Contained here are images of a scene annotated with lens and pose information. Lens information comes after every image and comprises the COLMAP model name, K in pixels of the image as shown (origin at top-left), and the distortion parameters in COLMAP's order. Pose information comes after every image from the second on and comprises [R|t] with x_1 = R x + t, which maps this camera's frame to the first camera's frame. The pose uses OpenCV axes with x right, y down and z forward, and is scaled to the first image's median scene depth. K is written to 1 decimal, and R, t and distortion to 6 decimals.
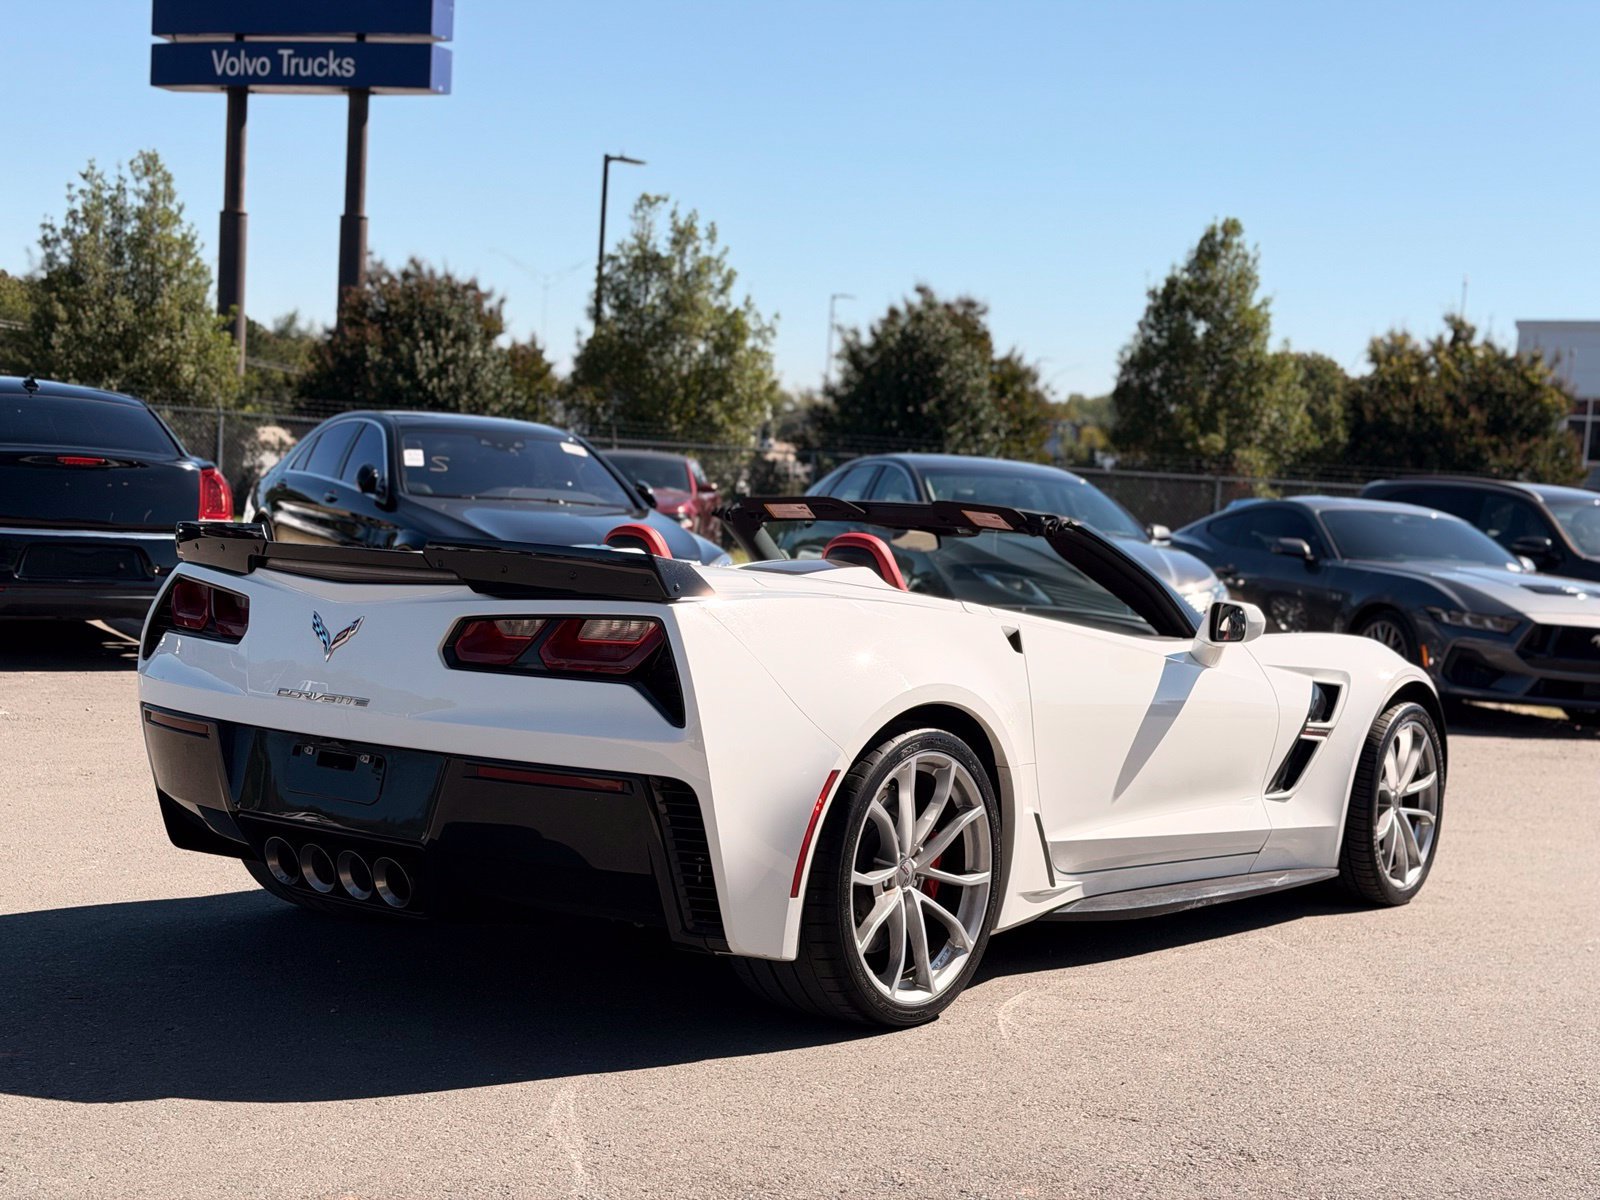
lens RADIAL K [[2277.1, 0, 800.0], [0, 2277.1, 600.0], [0, 0, 1]] dist [0.121256, -0.081279]
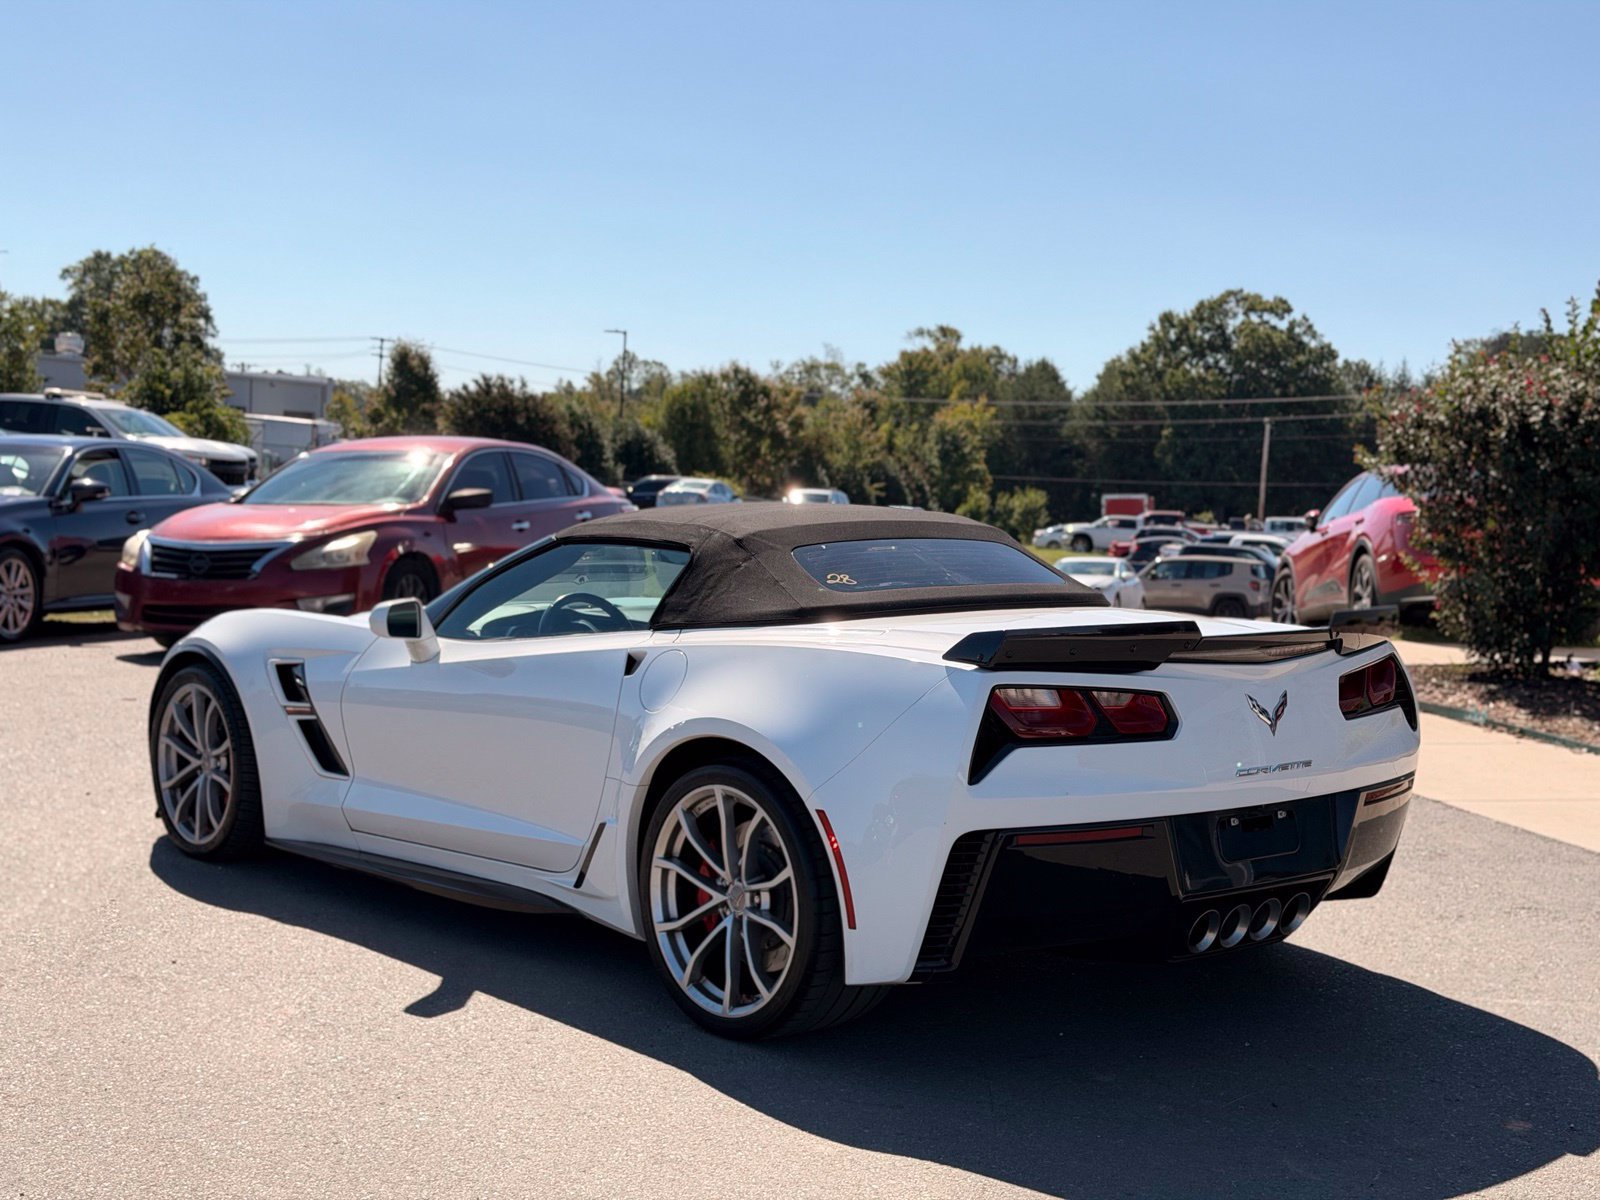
lens RADIAL K [[2277.1, 0, 800.0], [0, 2277.1, 600.0], [0, 0, 1]] dist [0.121256, -0.081279]
pose [[0.189858, -0.115924, 0.974944, -0.197507], [0.020765, 0.993257, 0.114058, -0.025324], [-0.981592, -0.001410, 0.190985, 0.150997]]
